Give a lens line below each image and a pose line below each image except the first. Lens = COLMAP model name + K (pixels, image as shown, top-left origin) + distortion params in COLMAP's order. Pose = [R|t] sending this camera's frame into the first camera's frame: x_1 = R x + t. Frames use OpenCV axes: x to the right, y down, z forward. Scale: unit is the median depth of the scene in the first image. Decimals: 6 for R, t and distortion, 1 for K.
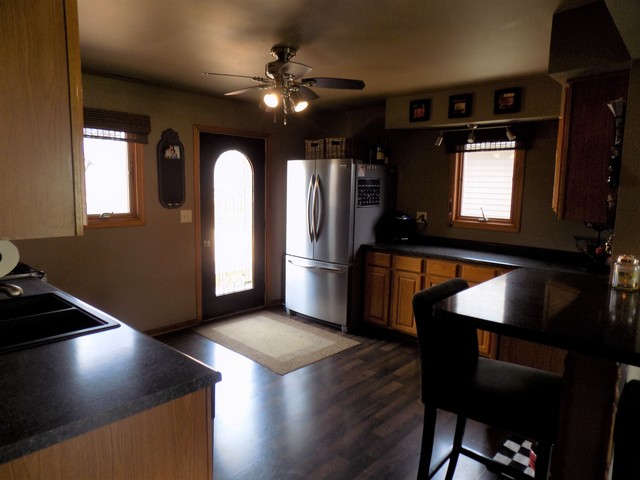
lens RADIAL K [[432.6, 0, 321.0], [0, 432.6, 242.2], [0, 0, 1]] dist [-0.024066, -0.001713]
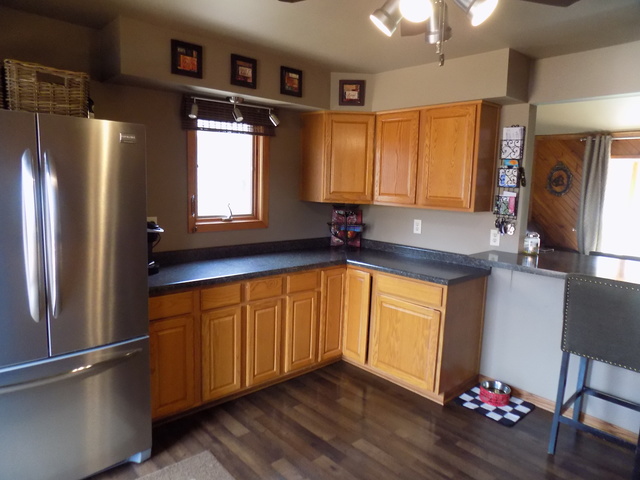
lens RADIAL K [[432.6, 0, 319.8], [0, 432.6, 235.6], [0, 0, 1]] dist [-0.024066, -0.001713]
pose [[0.094308, -0.146349, 0.984727, -0.423112], [0.104709, 0.985108, 0.136377, -0.115430], [-0.990021, 0.090248, 0.108228, 0.767038]]
